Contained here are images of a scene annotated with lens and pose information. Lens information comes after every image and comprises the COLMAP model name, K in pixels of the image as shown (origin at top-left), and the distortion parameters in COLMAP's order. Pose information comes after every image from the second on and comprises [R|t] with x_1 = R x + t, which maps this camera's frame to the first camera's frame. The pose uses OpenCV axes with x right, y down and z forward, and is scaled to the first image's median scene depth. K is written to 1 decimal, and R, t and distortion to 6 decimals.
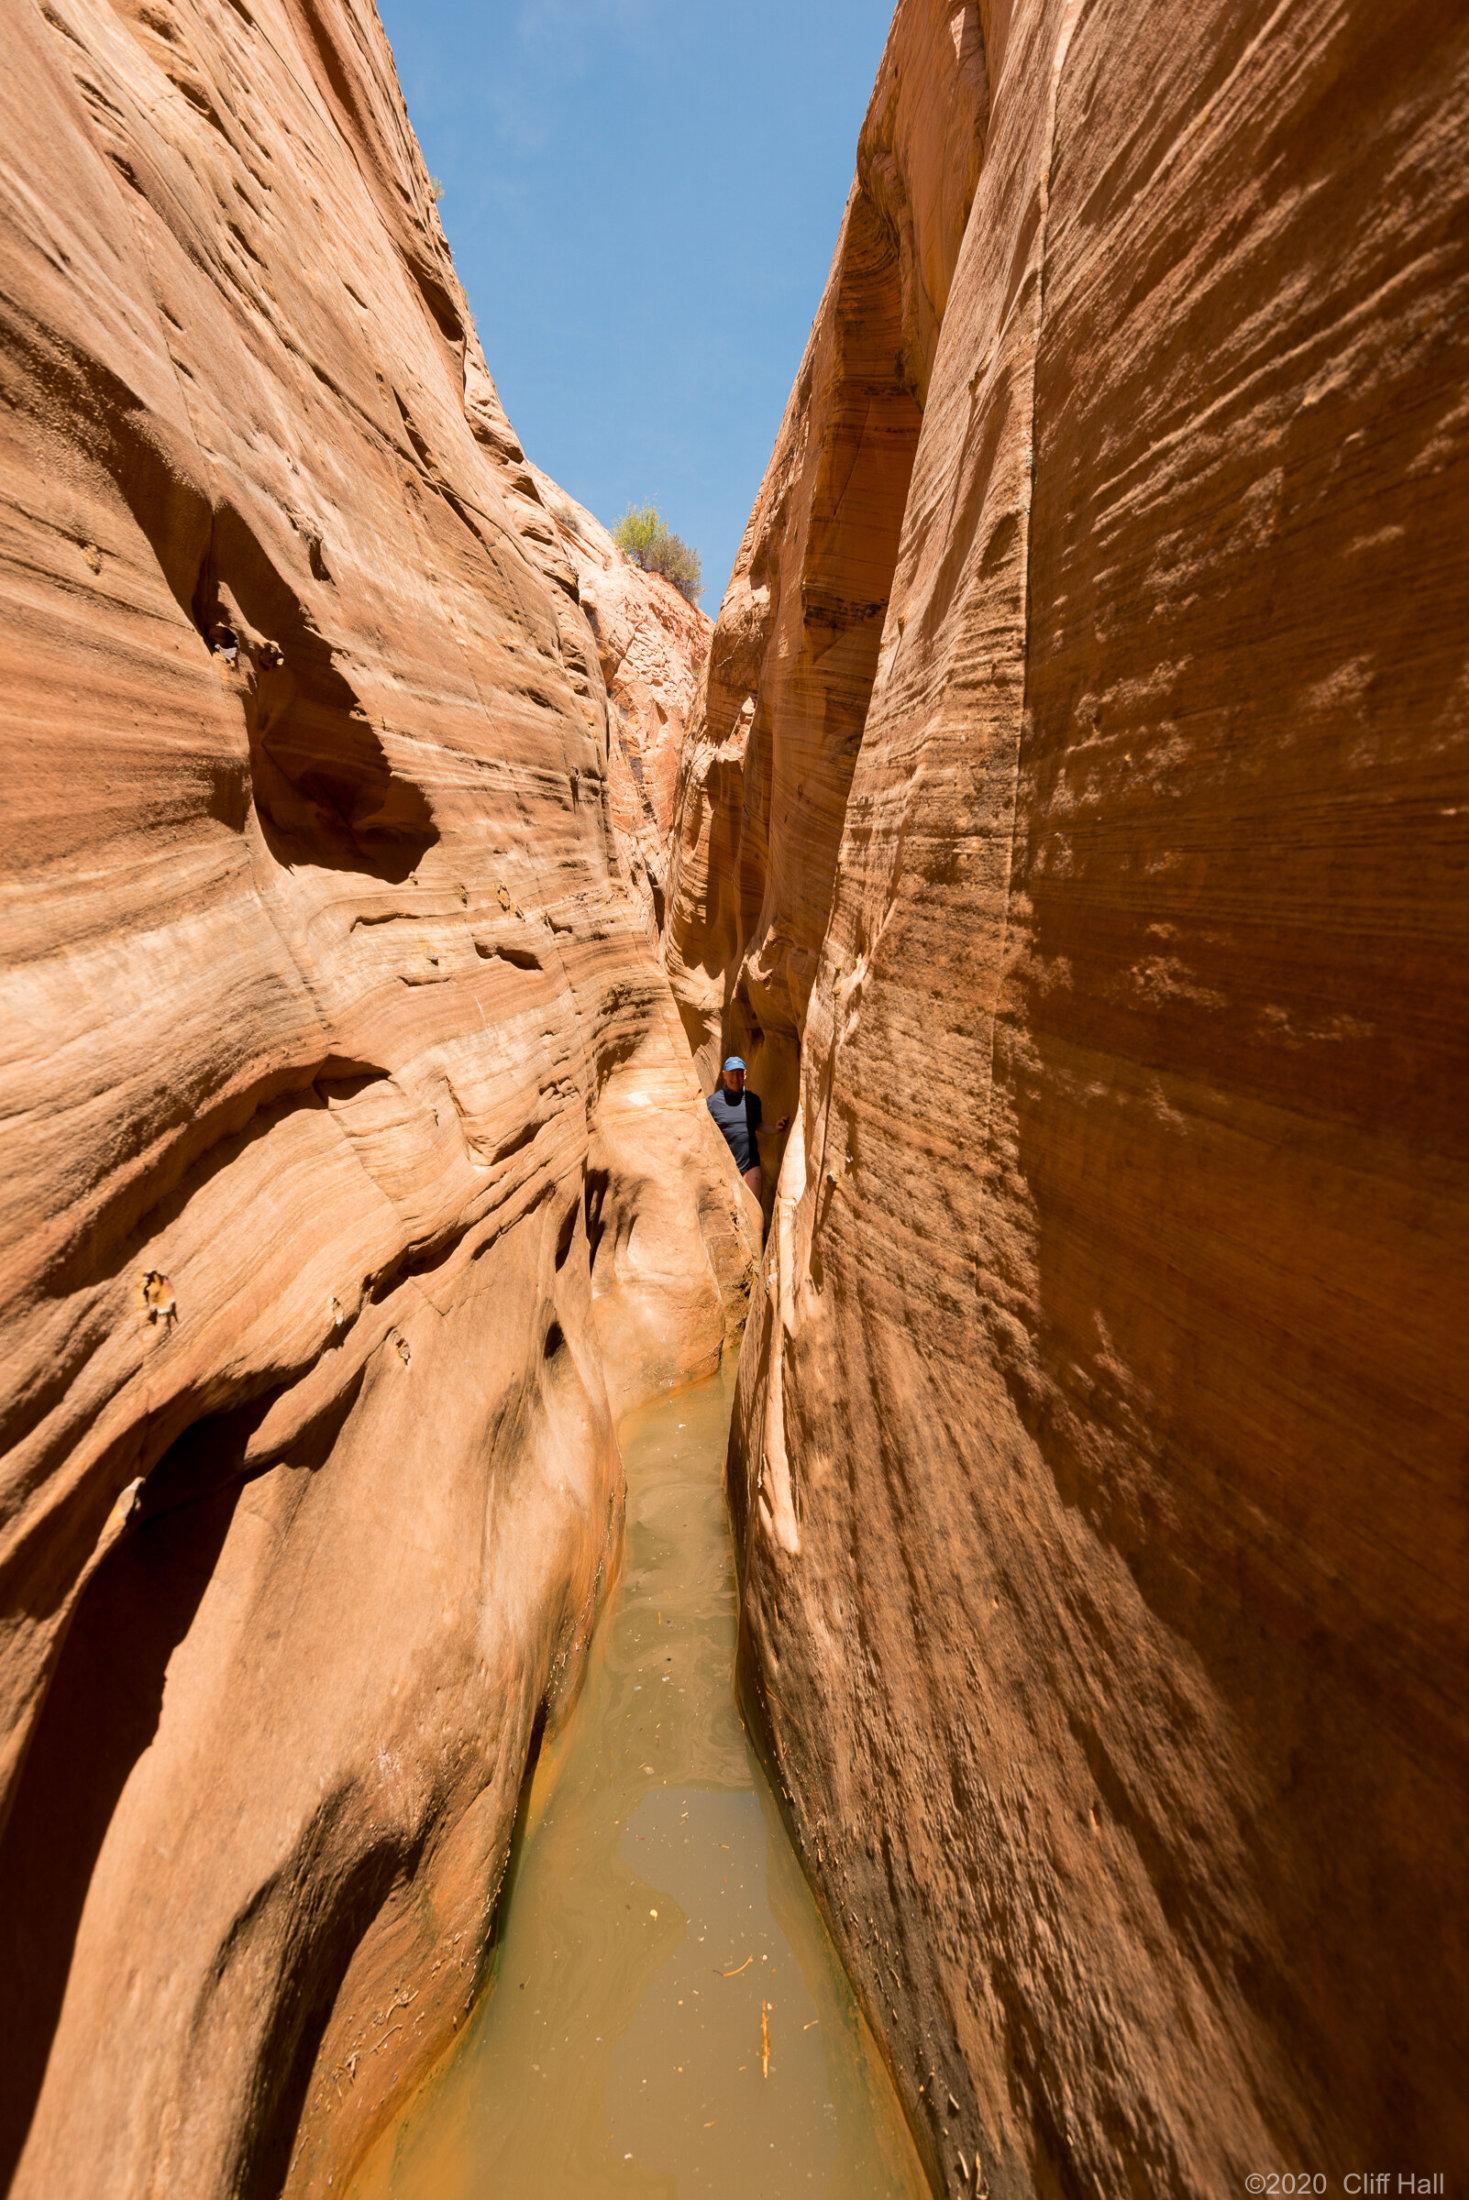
lens RADIAL K [[1064.0, 0, 787.9], [0, 1064.0, 1067.1], [0, 0, 1]] dist [0.011570, -0.001127]
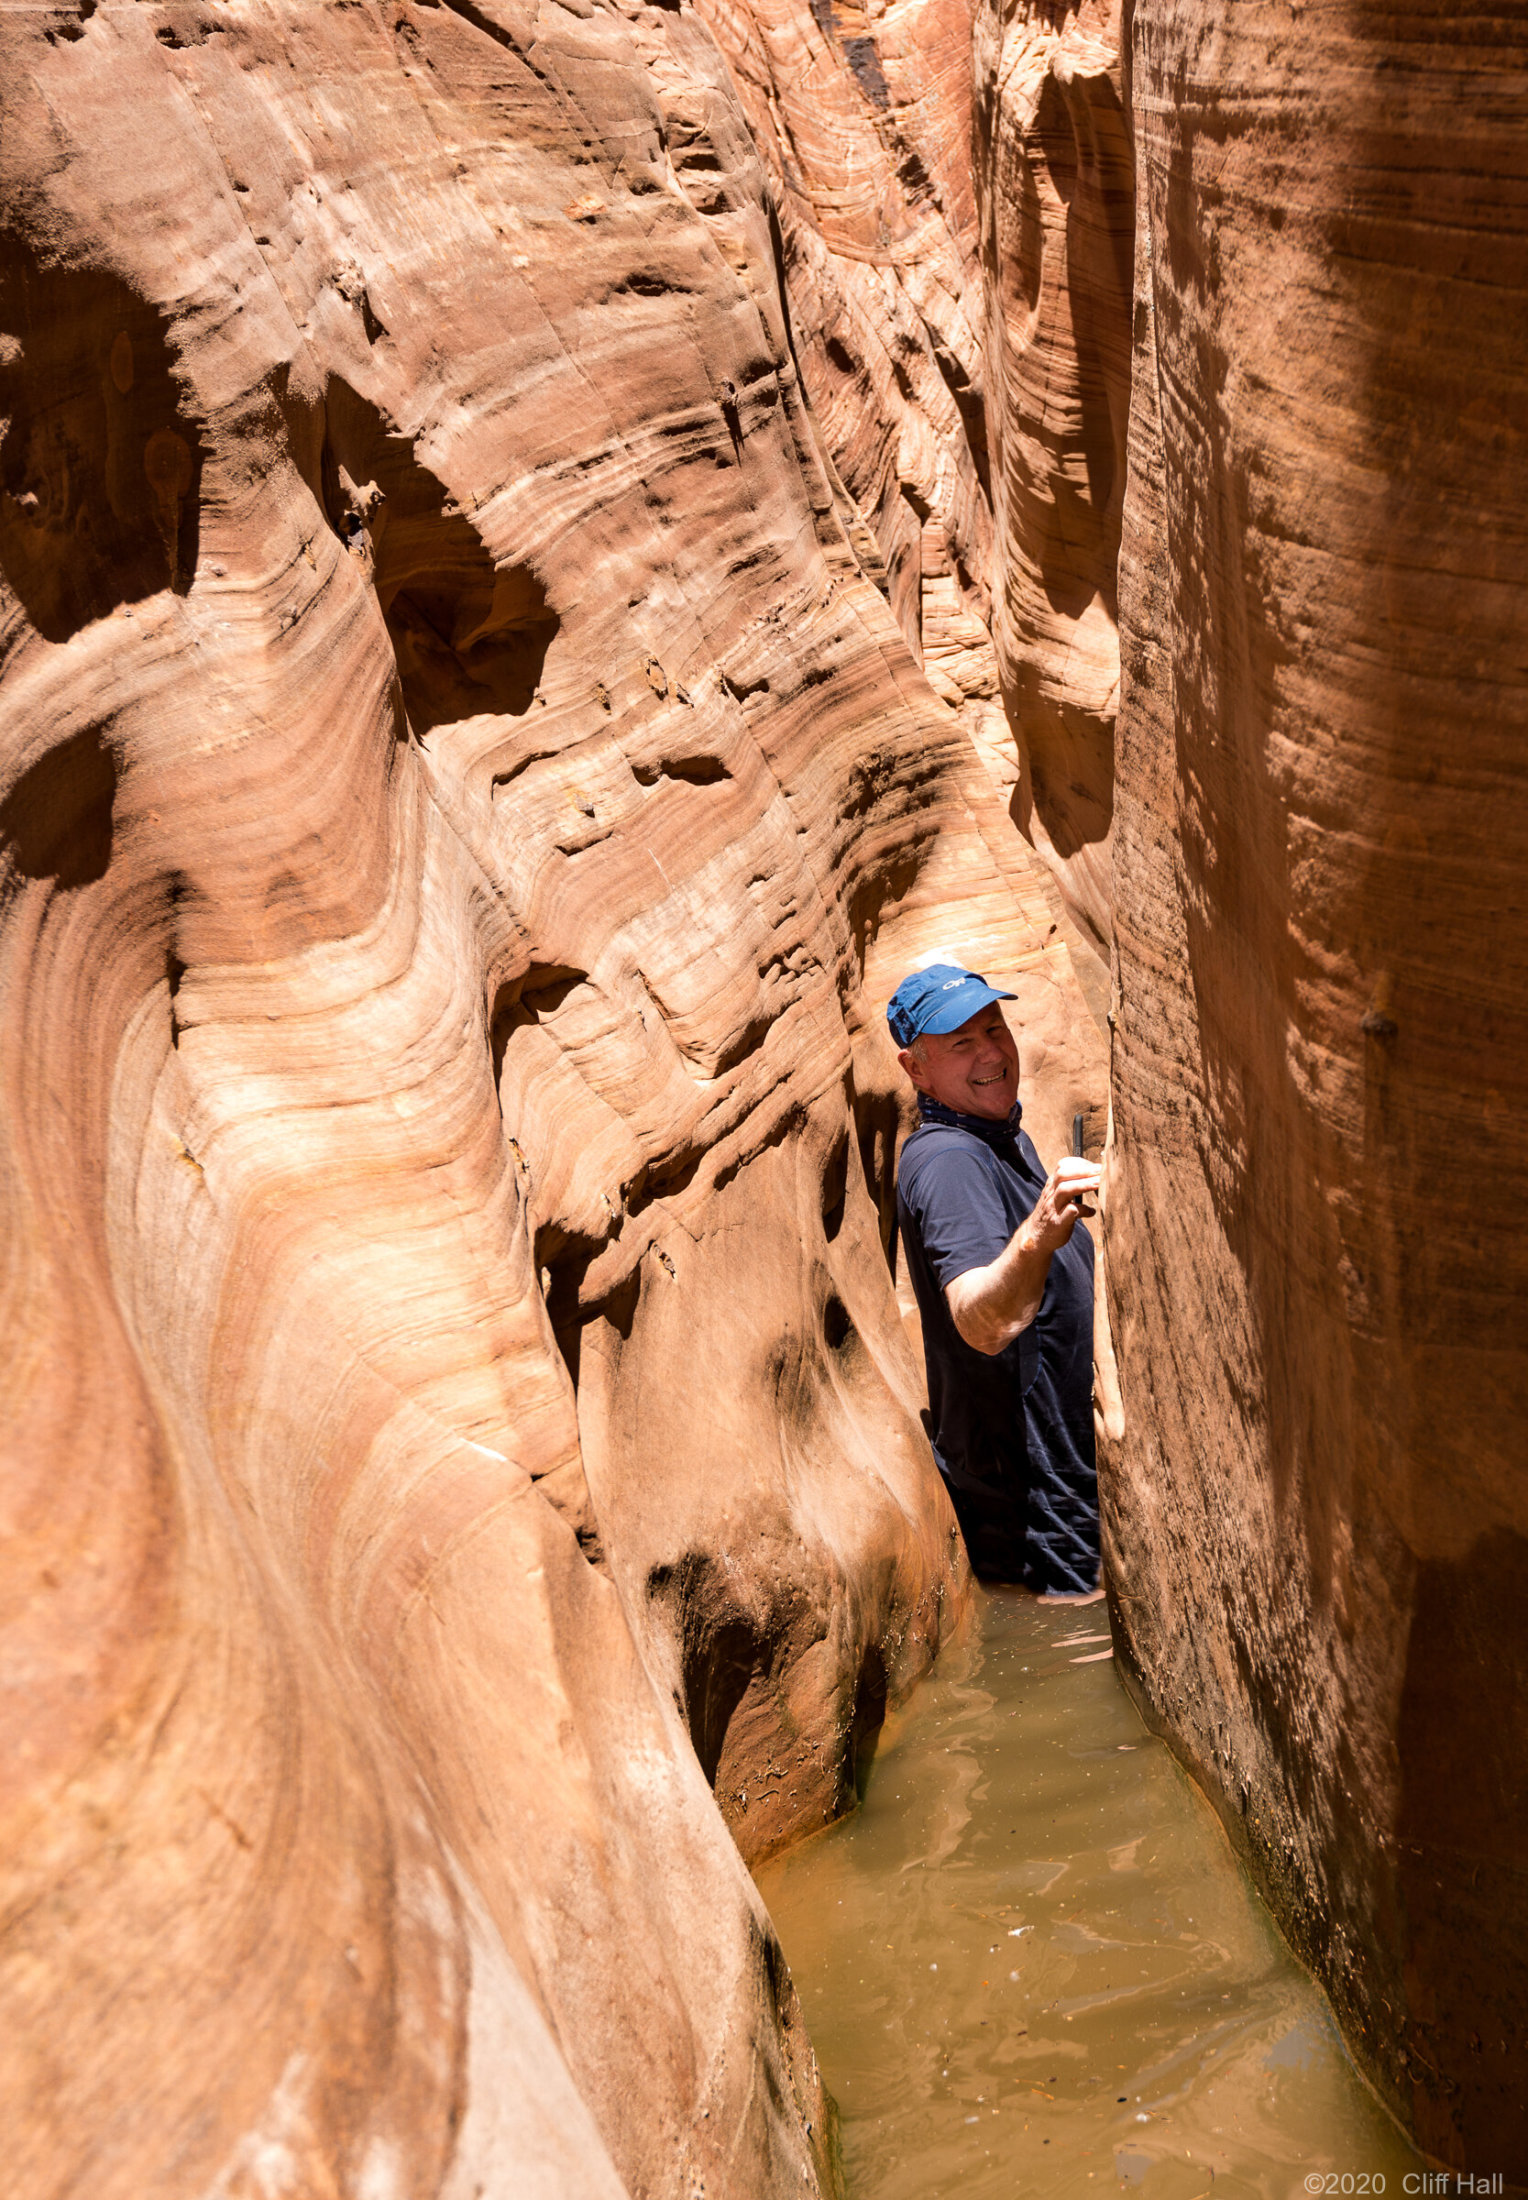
lens RADIAL K [[2900.2, 0, 763.0], [0, 2900.2, 1099.7], [0, 0, 1]] dist [0.027545, 0.000000]
pose [[0.963750, -0.138418, -0.228092, 0.159770], [0.156344, 0.985730, 0.062402, -0.010707], [0.216200, -0.095801, 0.971638, -0.718428]]
